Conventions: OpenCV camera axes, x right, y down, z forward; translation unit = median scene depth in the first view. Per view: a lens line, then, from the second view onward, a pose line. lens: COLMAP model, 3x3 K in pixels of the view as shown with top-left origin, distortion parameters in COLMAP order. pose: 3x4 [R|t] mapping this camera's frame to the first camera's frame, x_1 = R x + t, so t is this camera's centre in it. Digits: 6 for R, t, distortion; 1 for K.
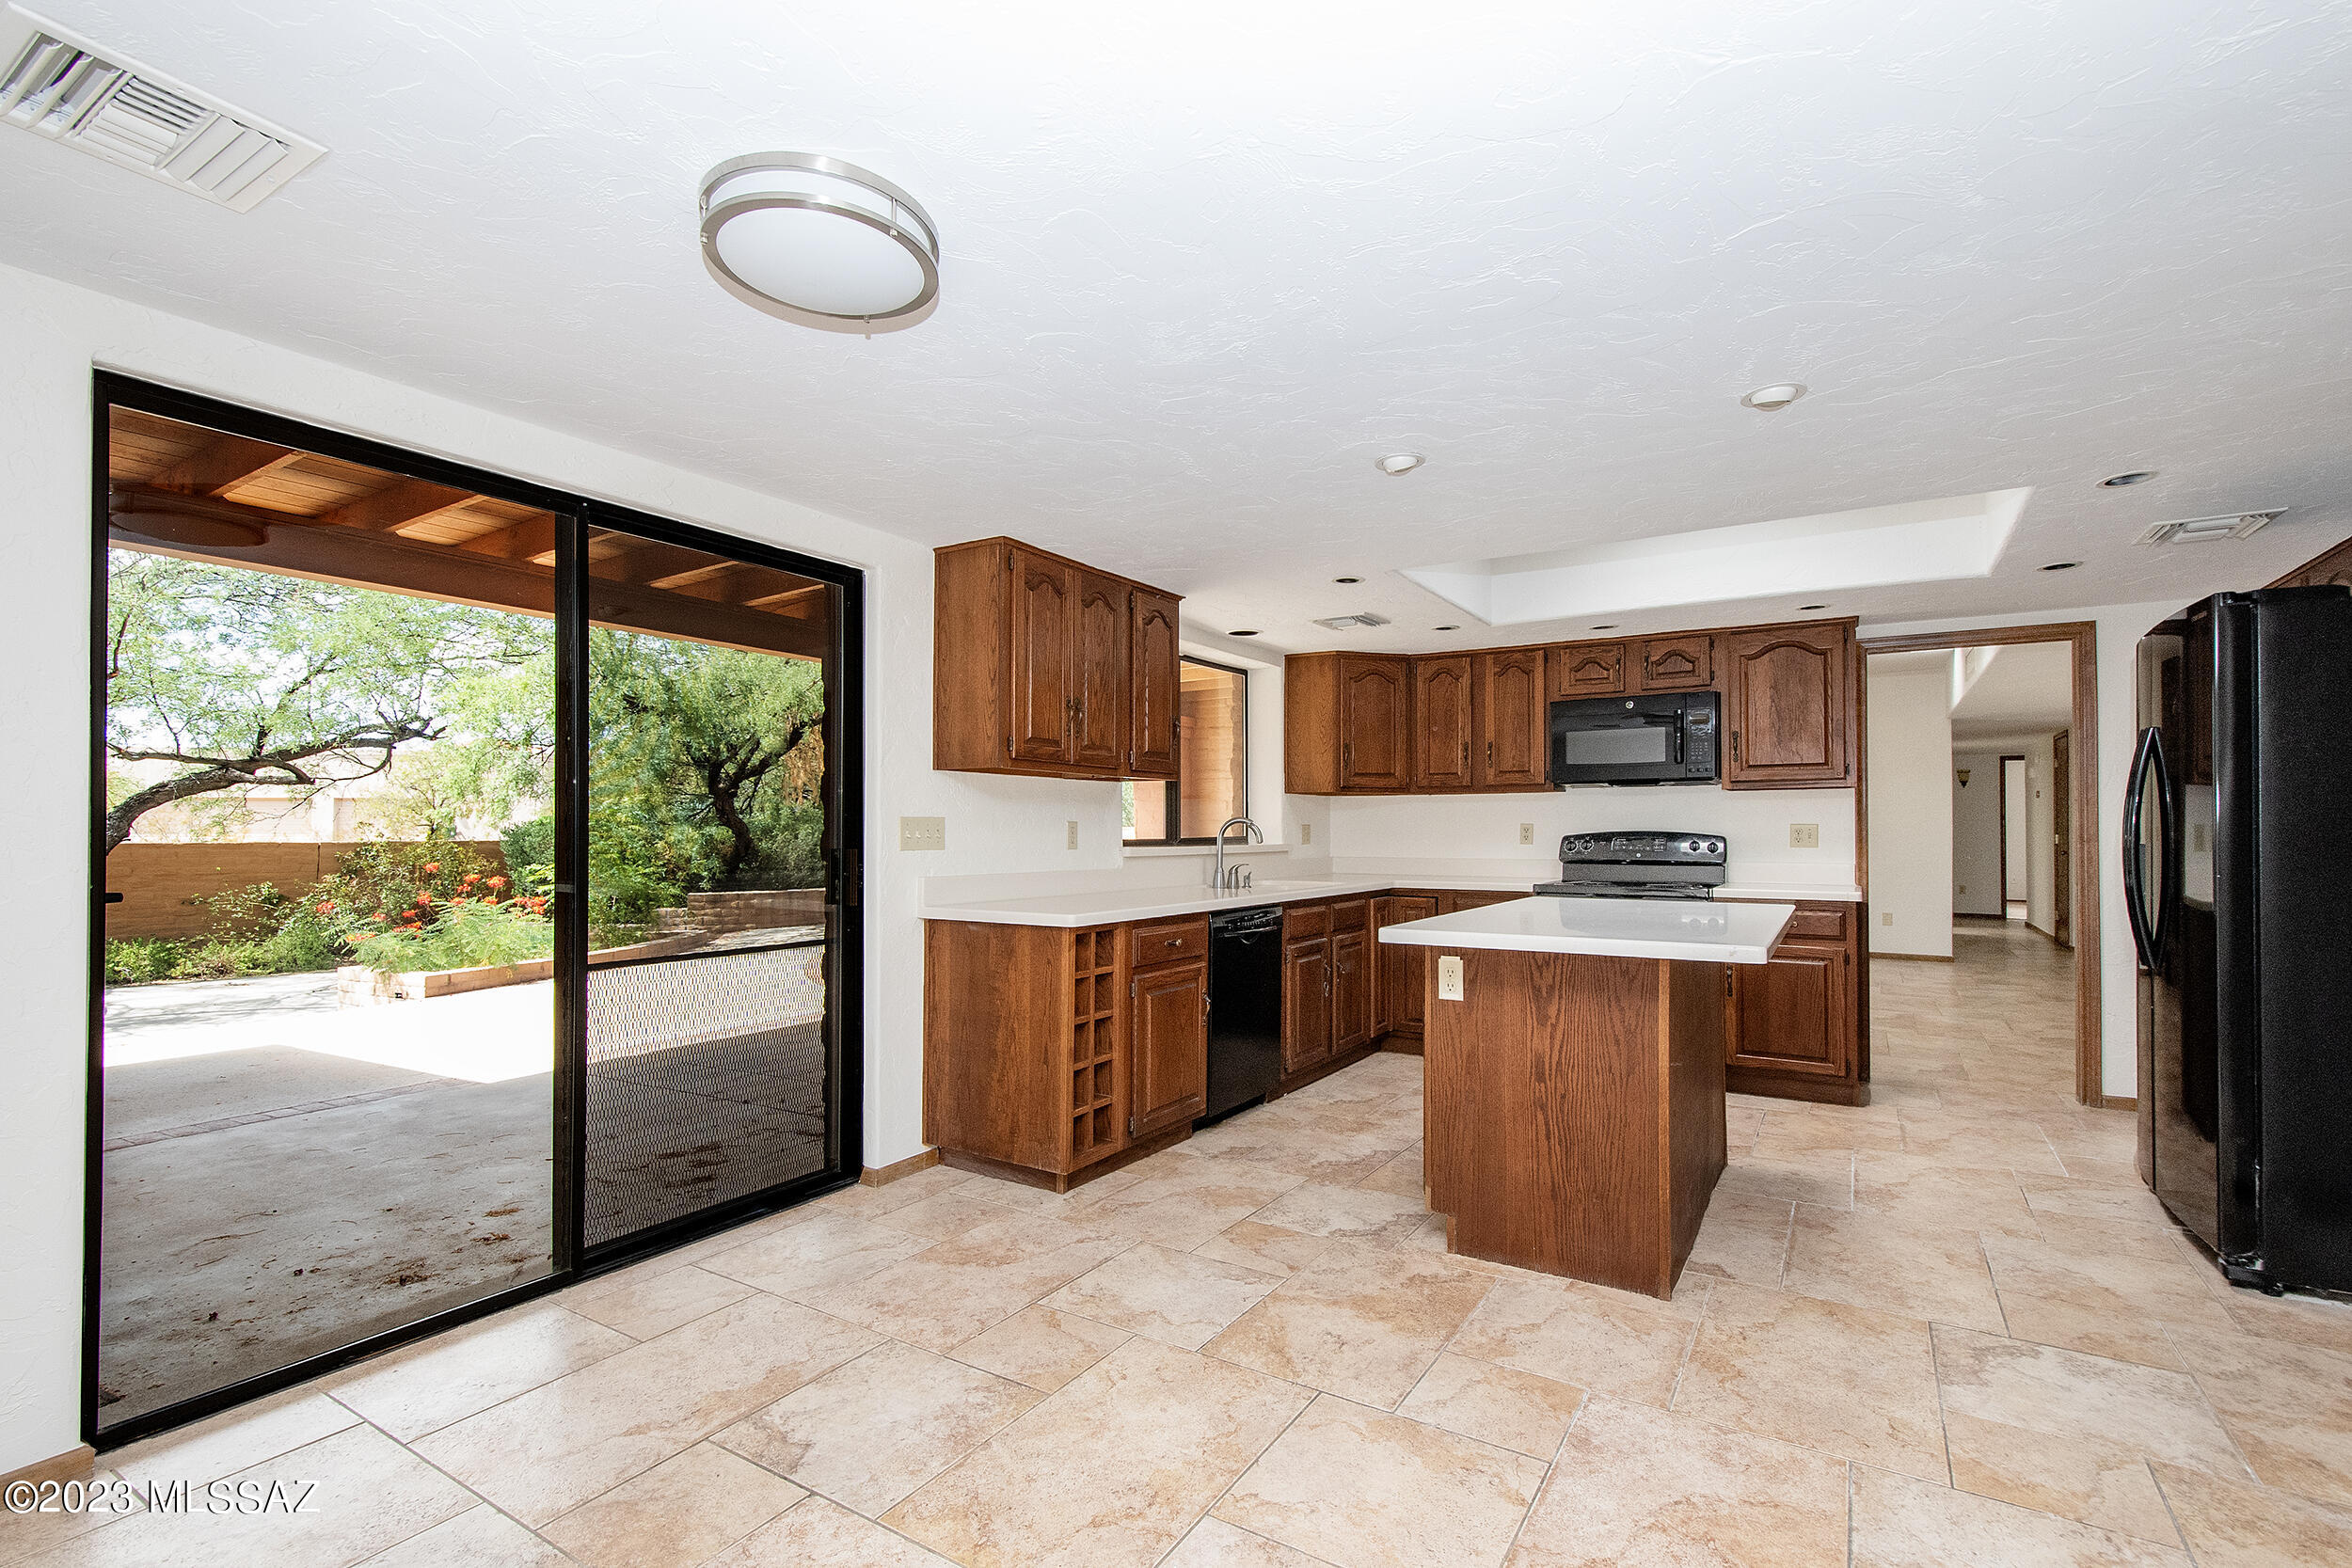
lens RADIAL K [[1052.9, 0, 1176.1], [0, 1052.9, 828.3], [0, 0, 1]] dist [0.017514, -0.005542]
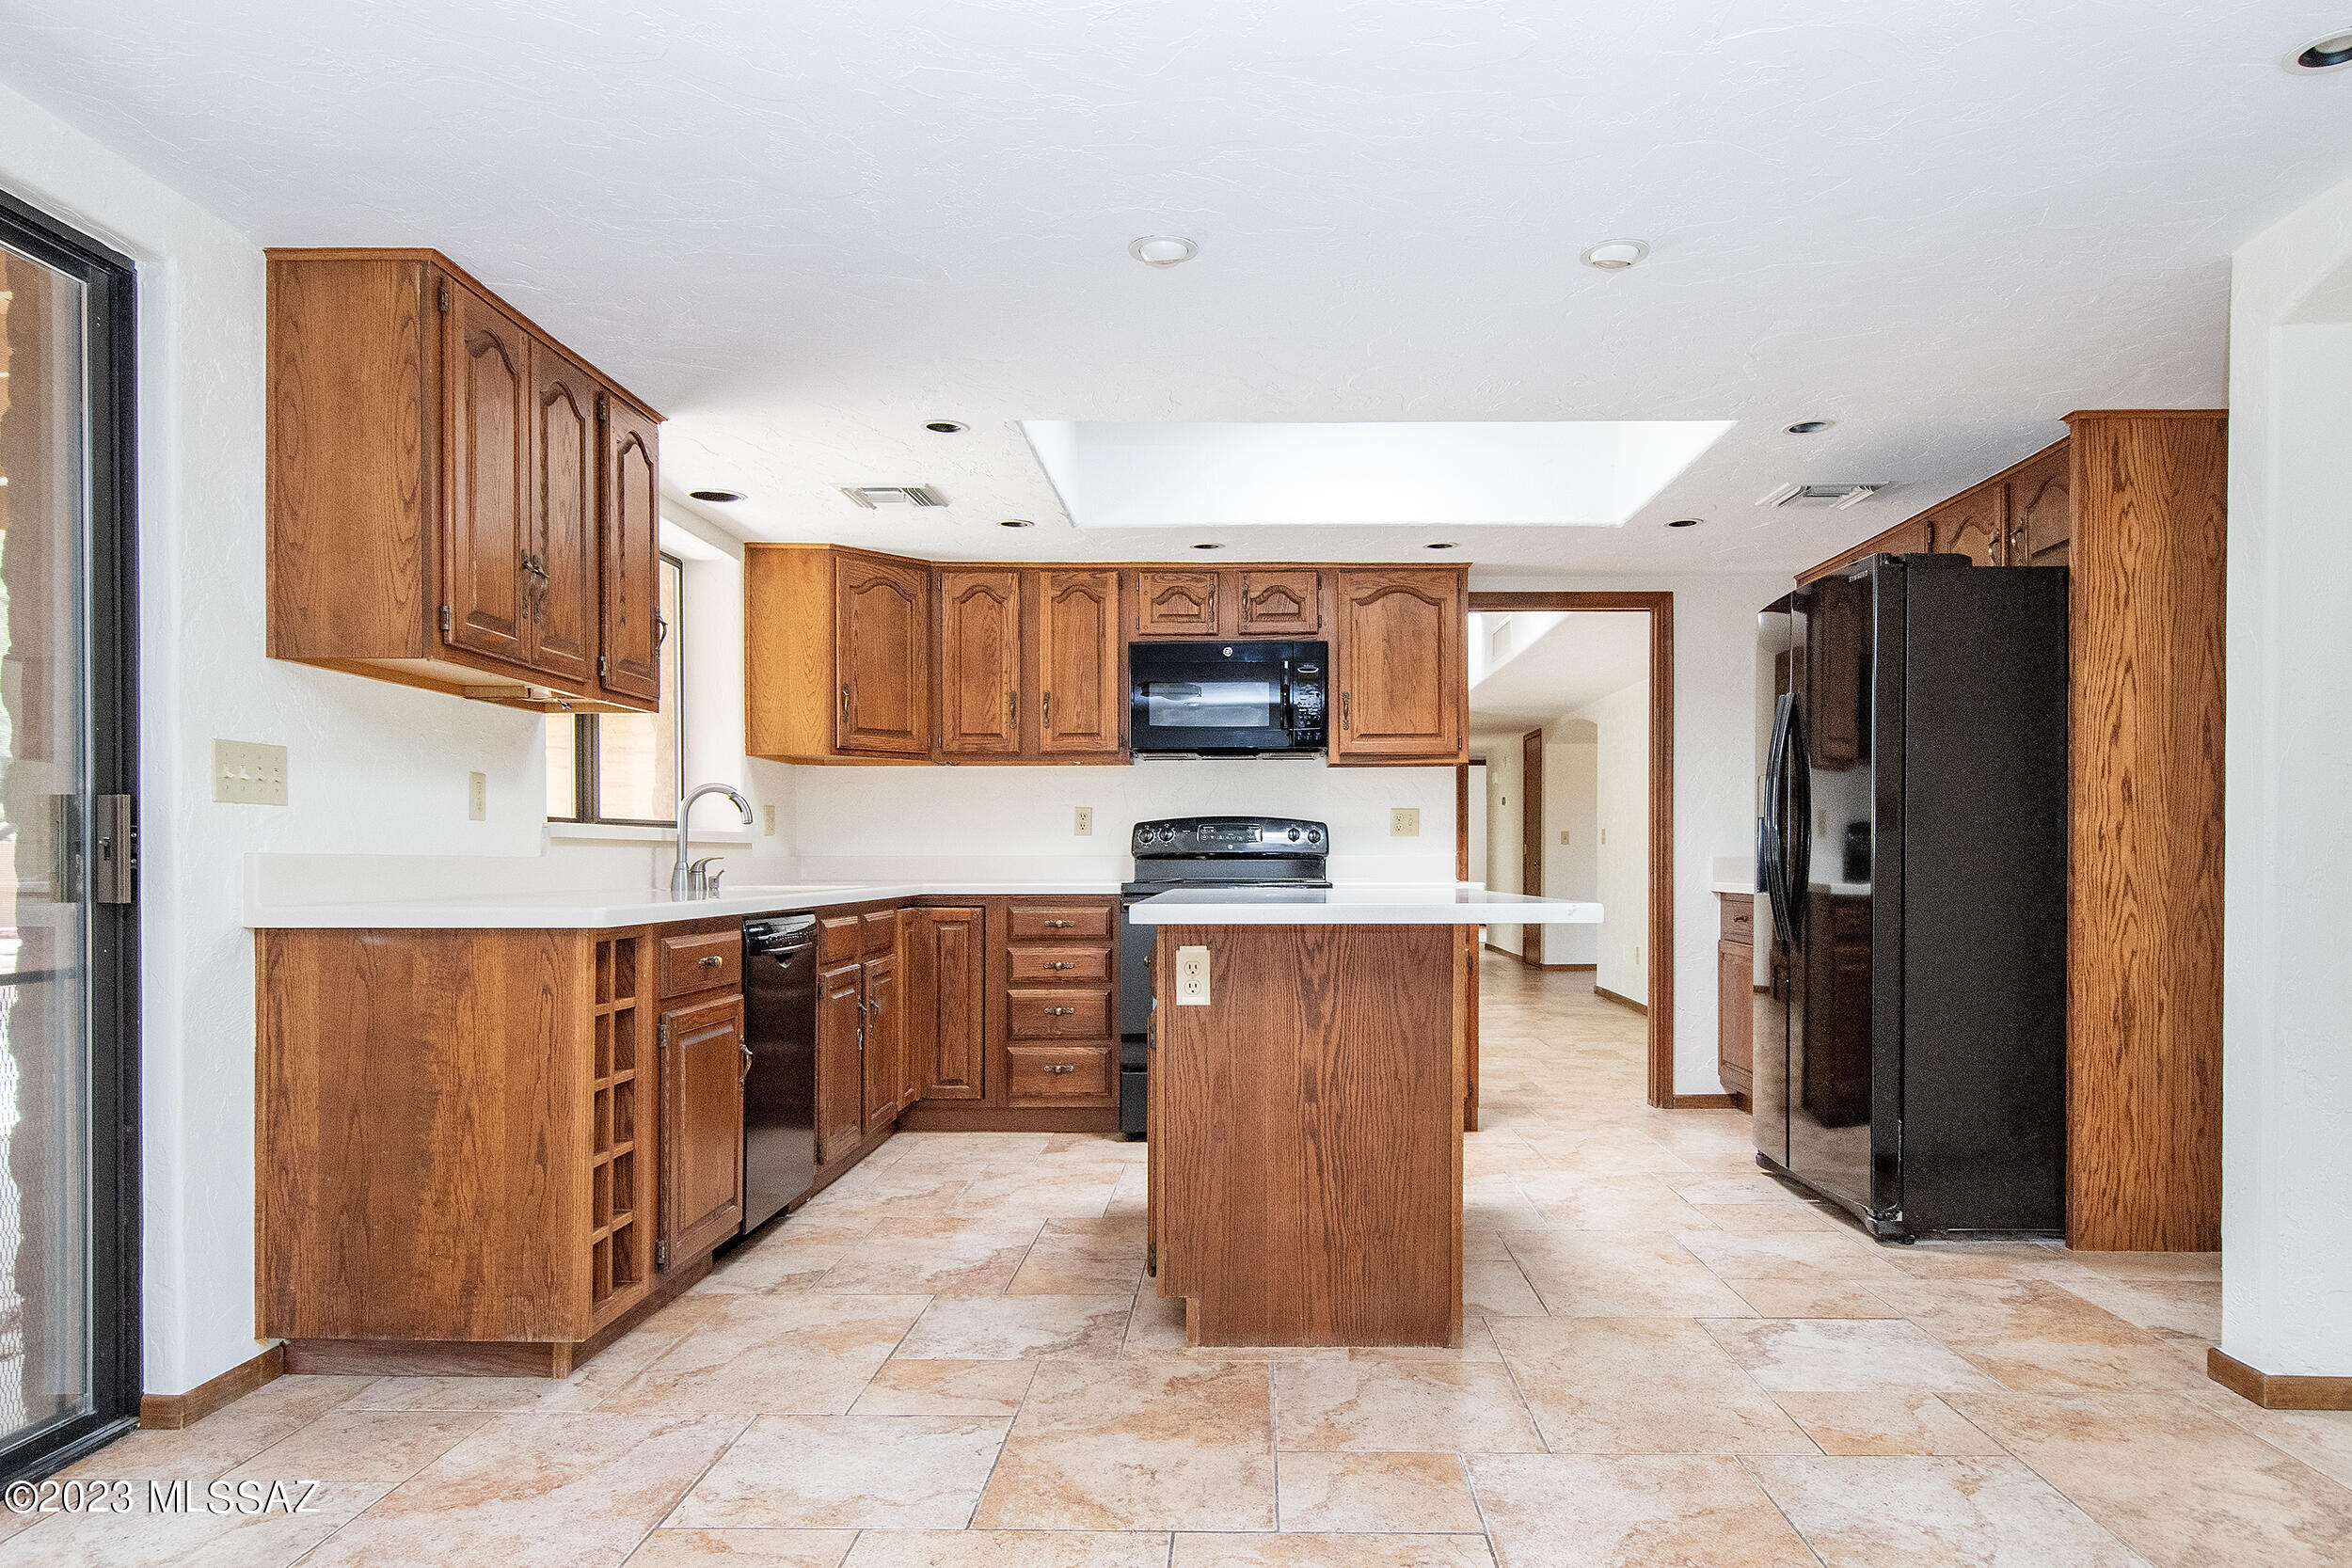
lens RADIAL K [[1512.4, 0, 1206.5], [0, 1512.4, 884.6], [0, 0, 1]] dist [0.018798, -0.017610]
pose [[0.856723, -0.008820, 0.515701, -0.214117], [-0.000594, 0.999836, 0.018087, 0.046173], [-0.515776, -0.015802, 0.856577, 0.071484]]
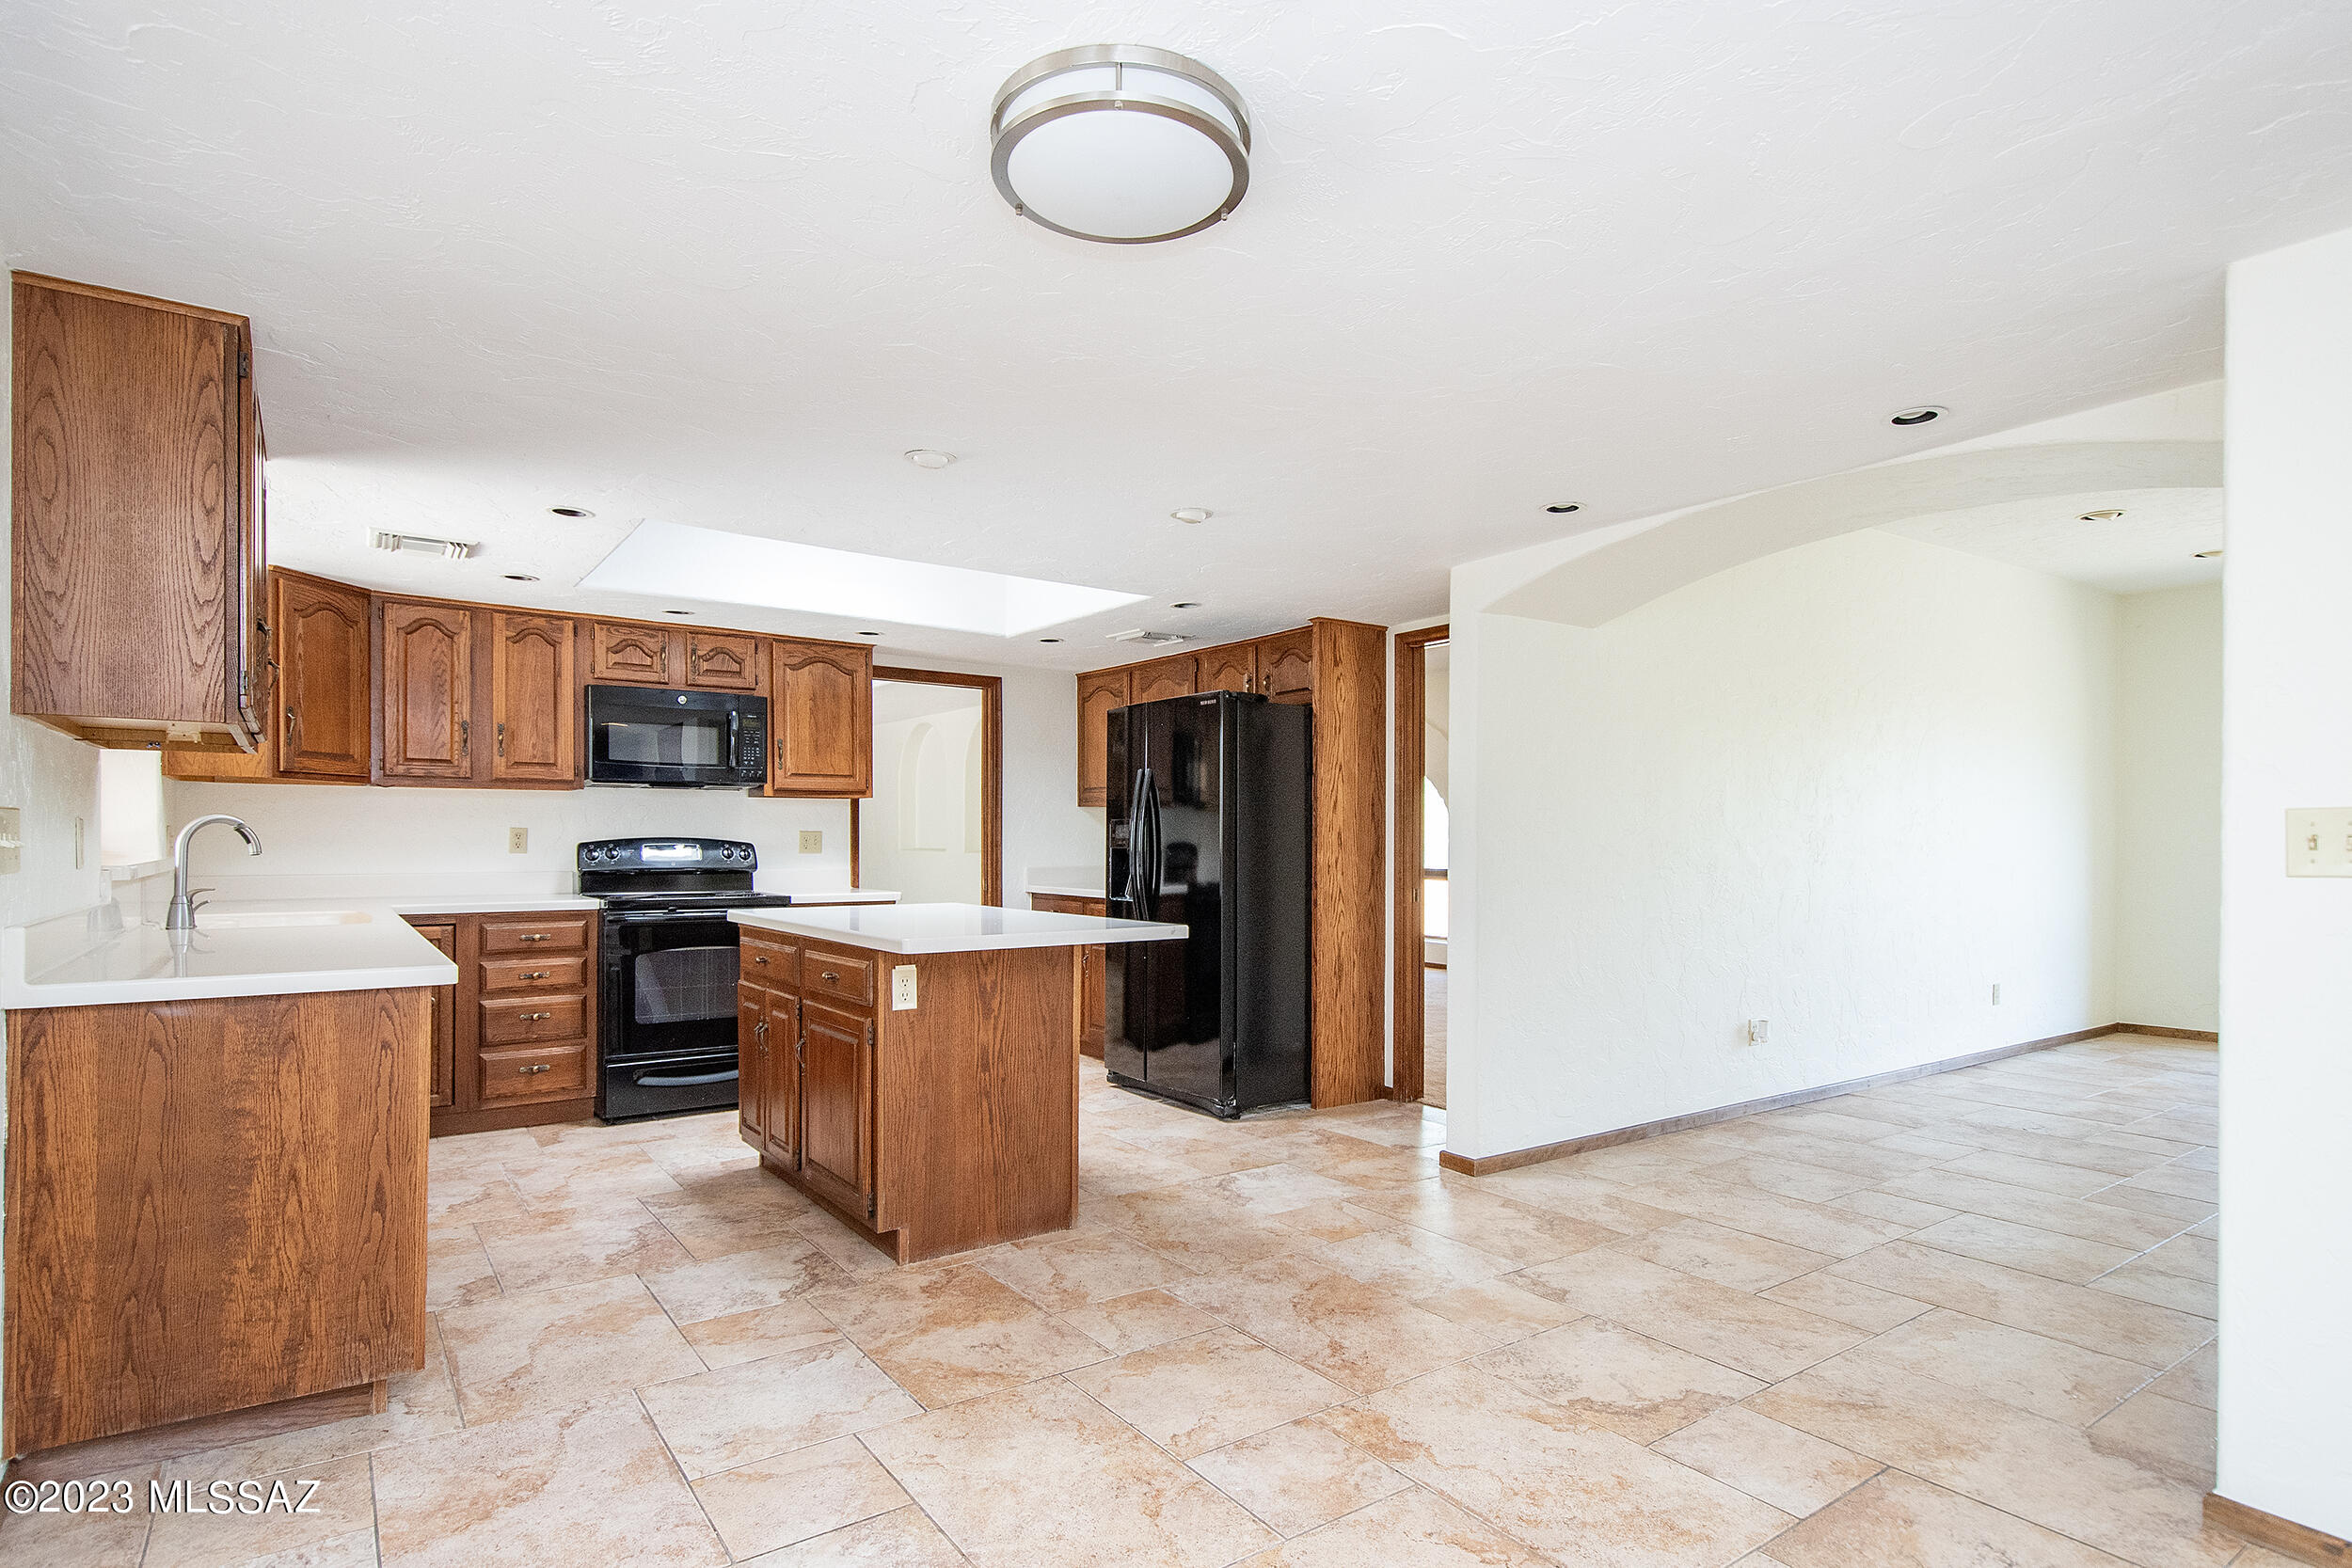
lens RADIAL K [[1247.5, 0, 1198.4], [0, 1247.5, 851.3], [0, 0, 1]] dist [0.009310, -0.005450]
pose [[0.365202, -0.007895, 0.930895, -0.562179], [-0.005715, 0.999926, 0.010722, 0.000823], [-0.930911, -0.009236, 0.365130, 0.249549]]
